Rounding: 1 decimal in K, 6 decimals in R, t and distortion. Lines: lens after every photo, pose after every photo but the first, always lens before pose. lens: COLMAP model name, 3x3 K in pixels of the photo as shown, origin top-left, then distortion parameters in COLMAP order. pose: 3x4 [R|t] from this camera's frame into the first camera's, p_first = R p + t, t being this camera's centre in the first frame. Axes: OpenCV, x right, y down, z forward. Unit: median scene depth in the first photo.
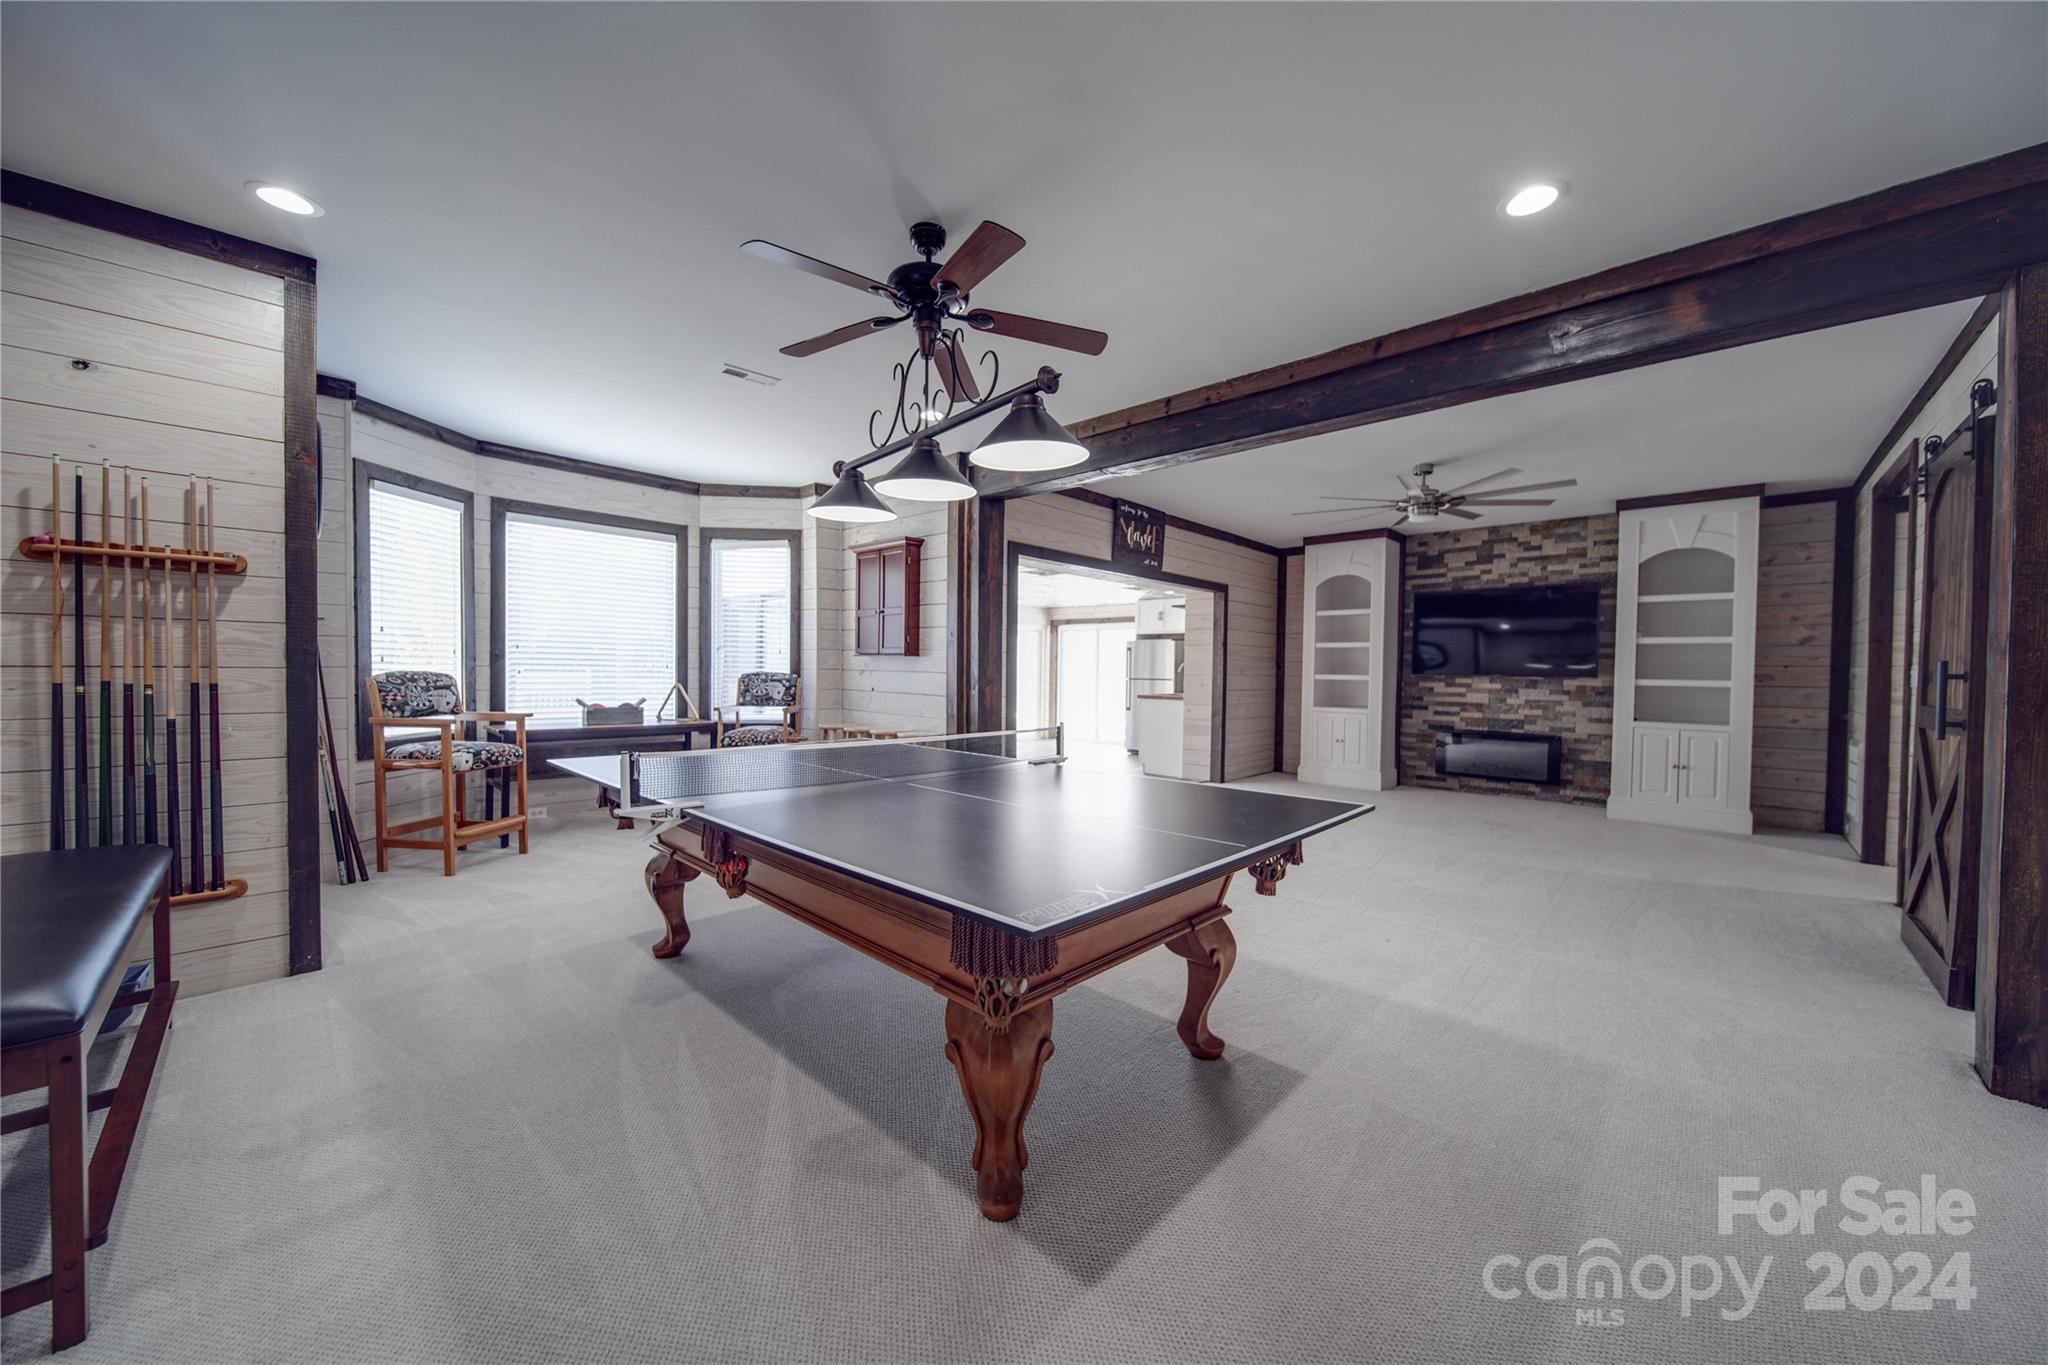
lens RADIAL K [[717.8, 0, 1027.3], [0, 717.8, 677.6], [0, 0, 1]] dist [-0.004738, -0.000019]
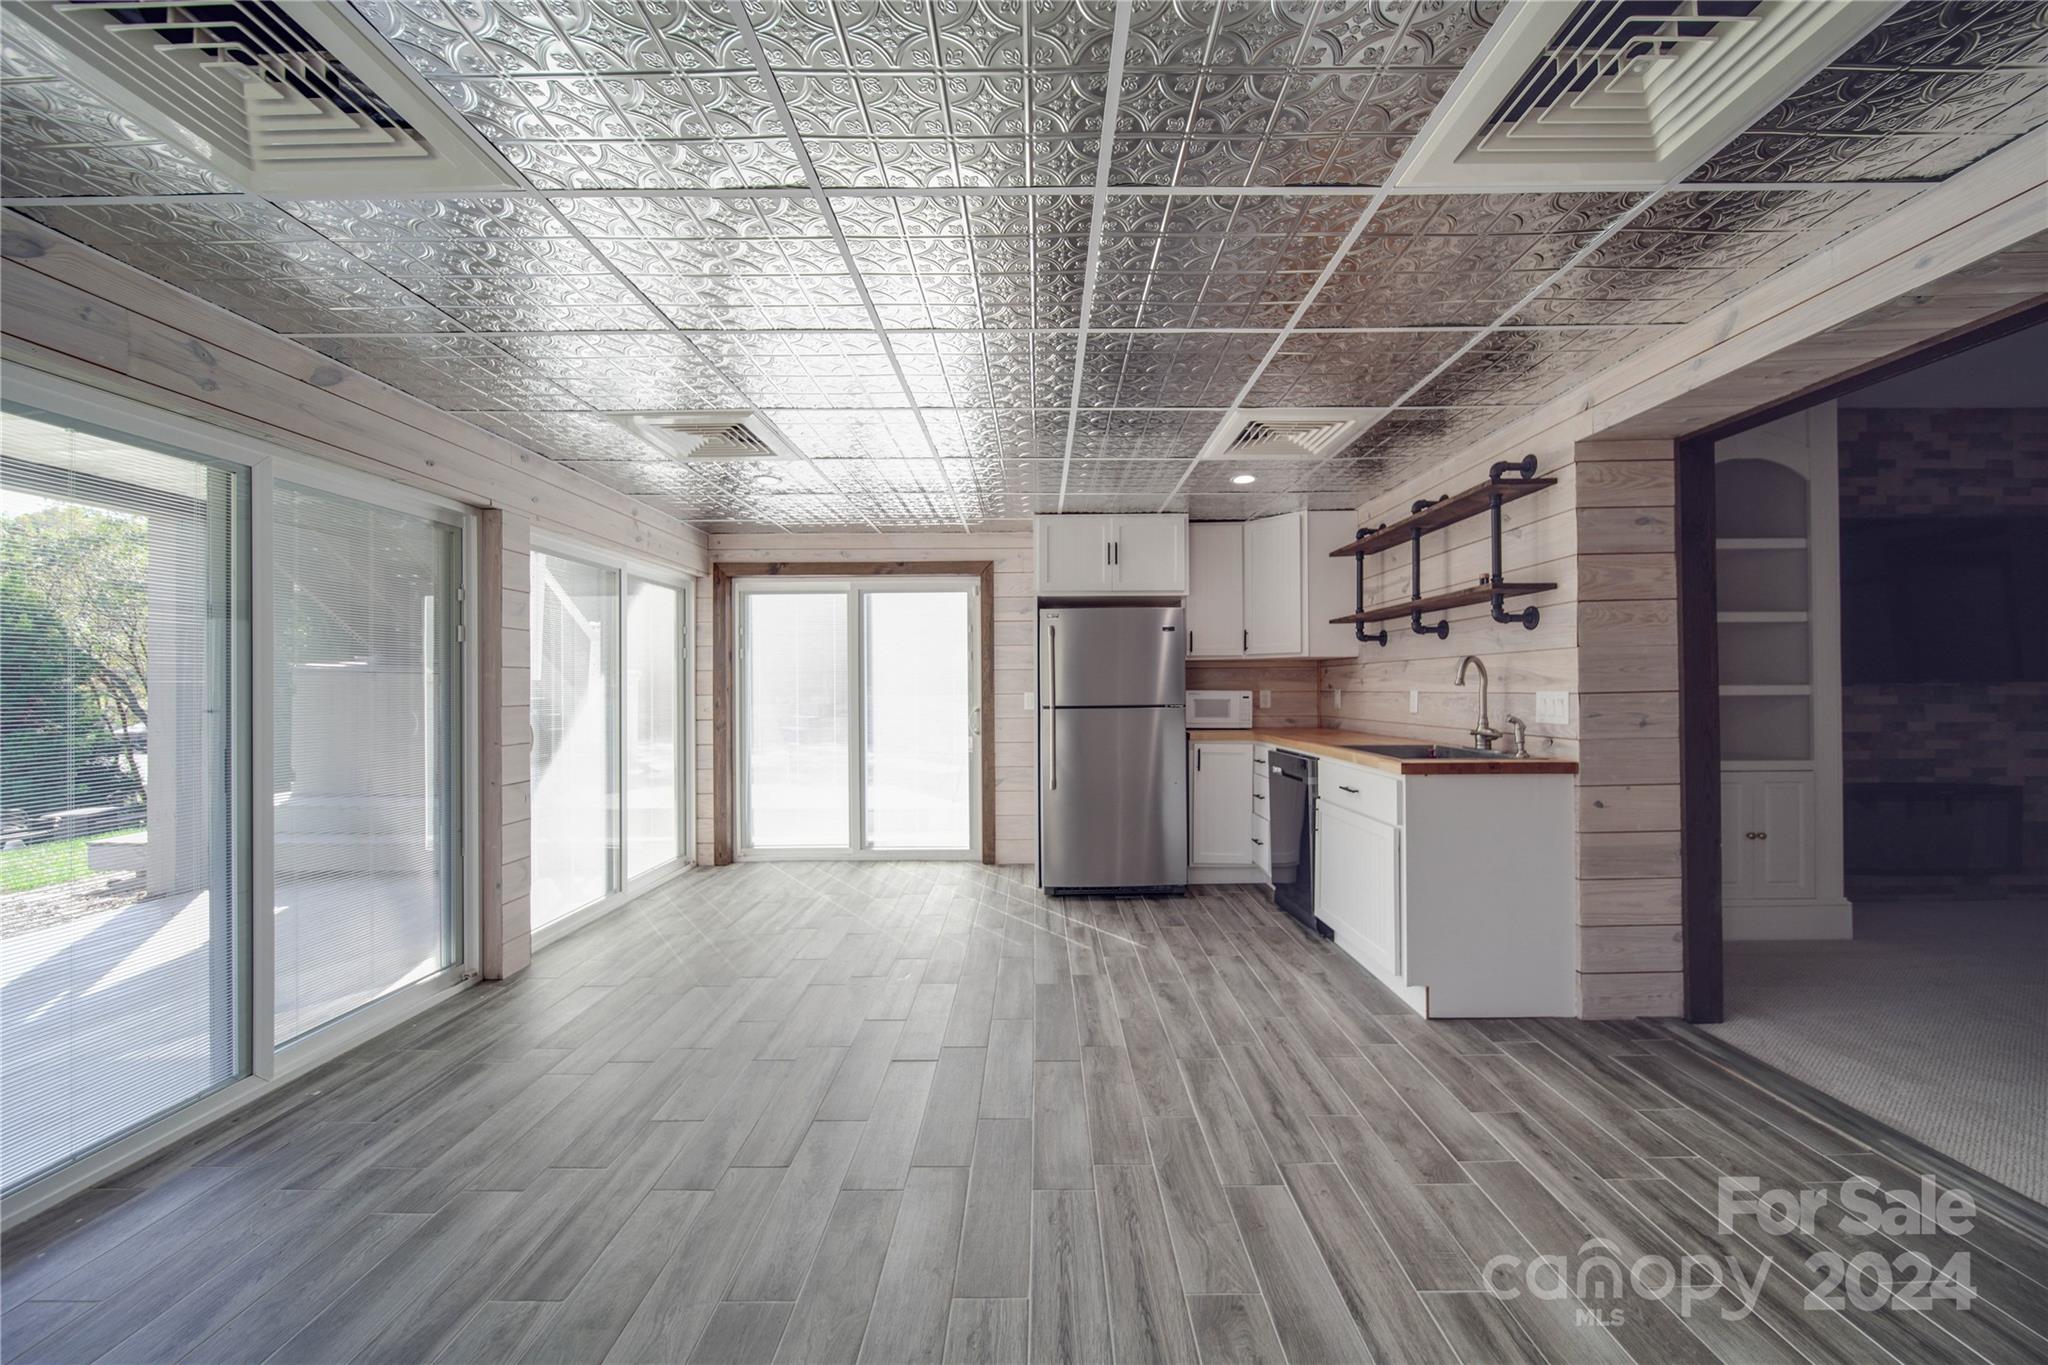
lens RADIAL K [[717.8, 0, 1035.7], [0, 717.8, 686.7], [0, 0, 1]] dist [-0.004738, -0.000019]
pose [[0.725974, -0.012941, 0.687600, -0.207279], [0.023442, 0.999708, -0.005936, -0.011040], [-0.687322, 0.020428, 0.726065, 1.126421]]
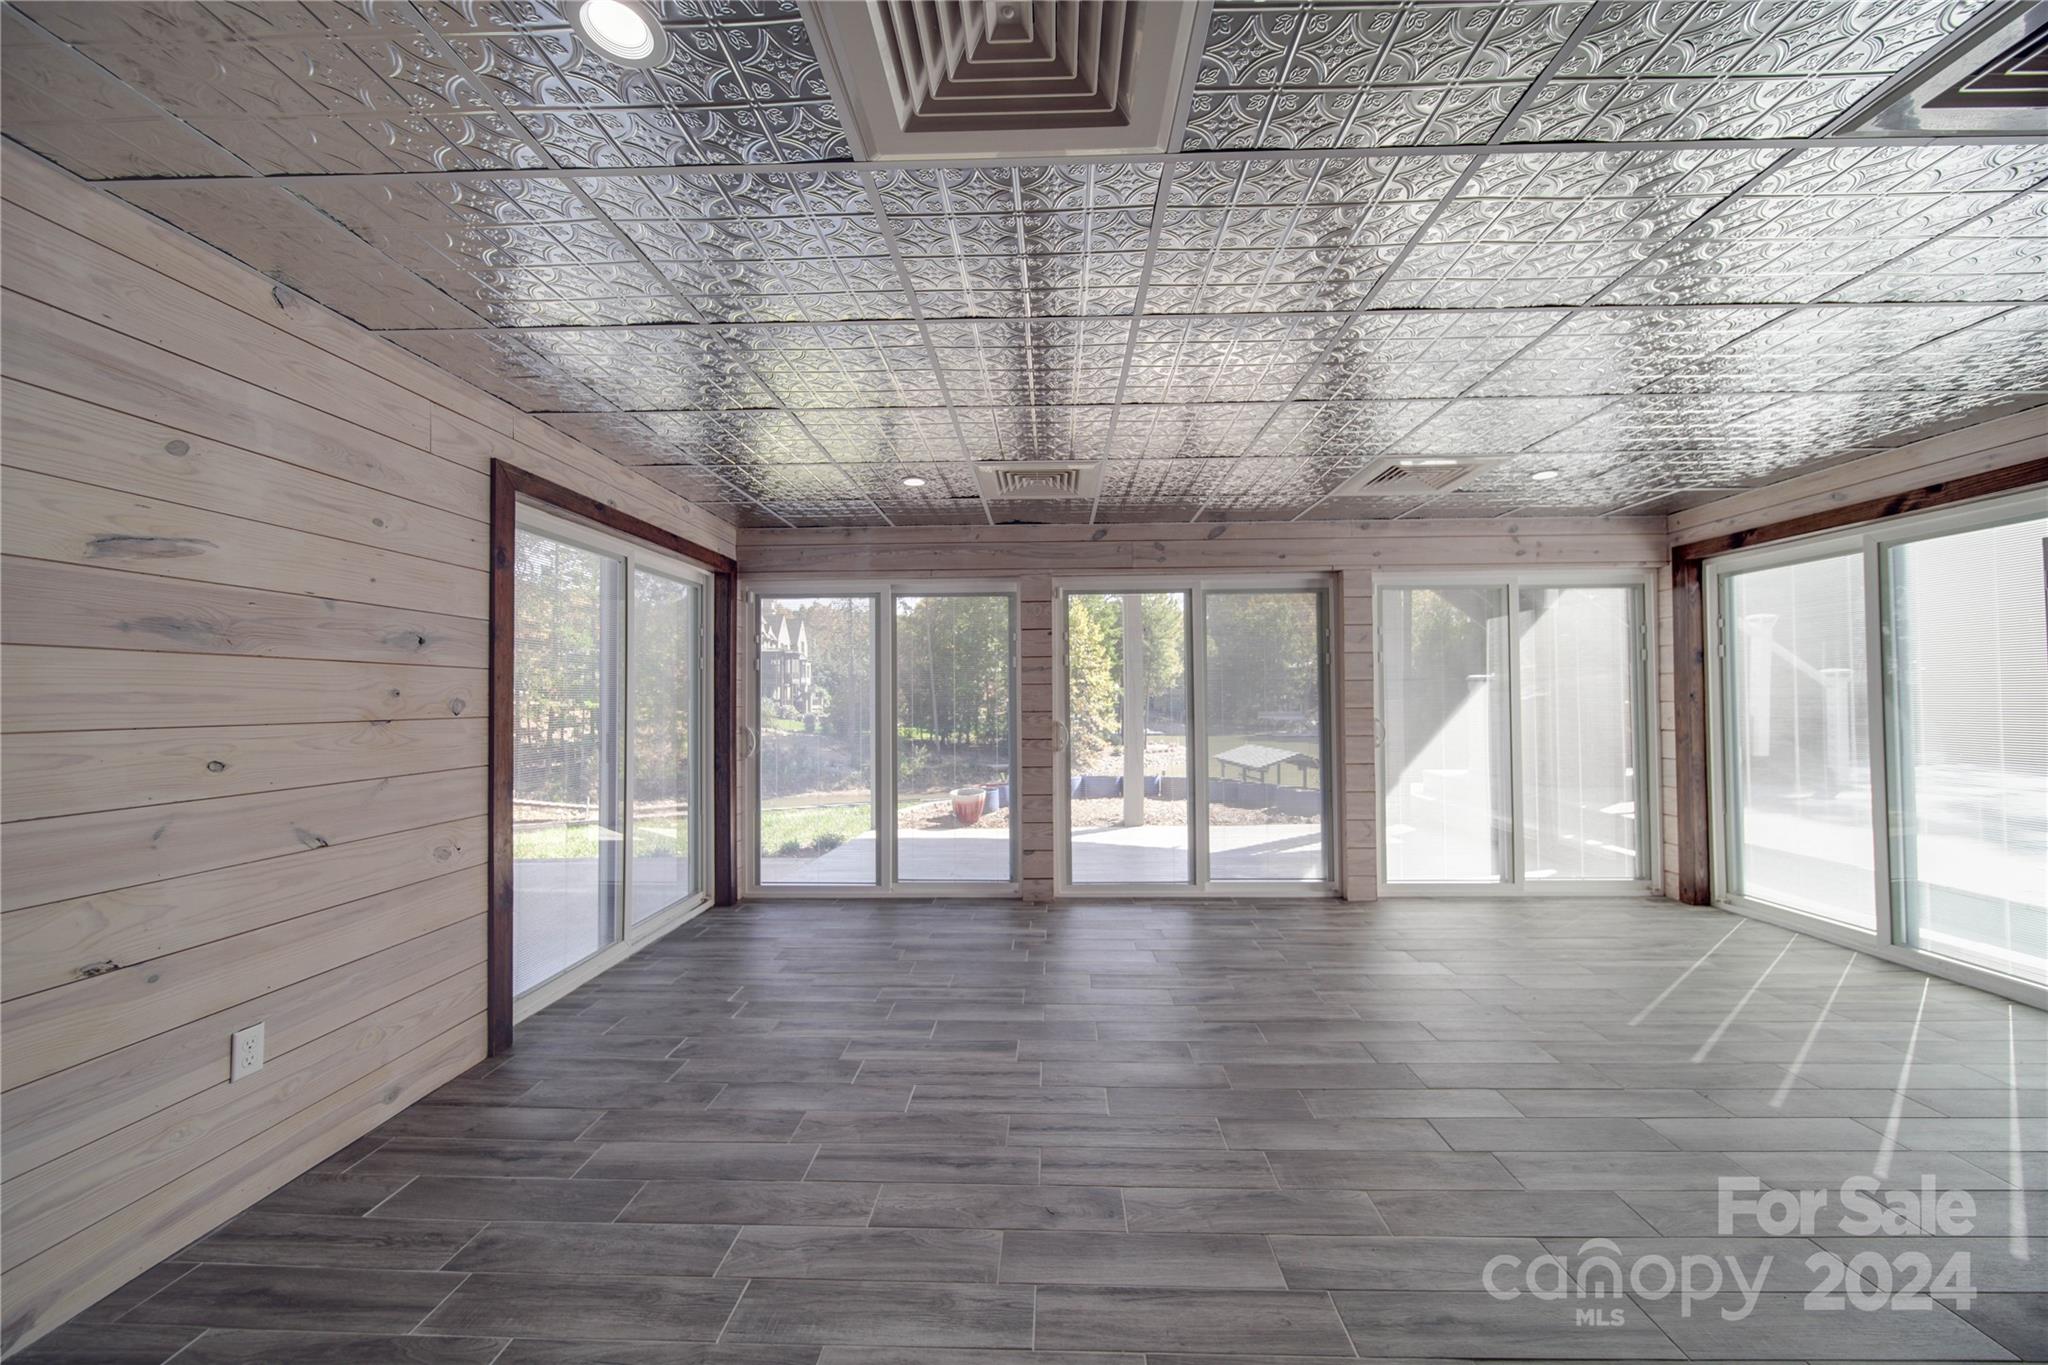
lens RADIAL K [[717.8, 0, 1036.2], [0, 717.8, 684.3], [0, 0, 1]] dist [-0.004738, -0.000019]
pose [[0.675637, -0.027282, -0.736730, 0.143643], [0.000173, 0.999321, -0.036848, -0.006693], [0.737235, 0.024768, 0.675182, 1.048153]]
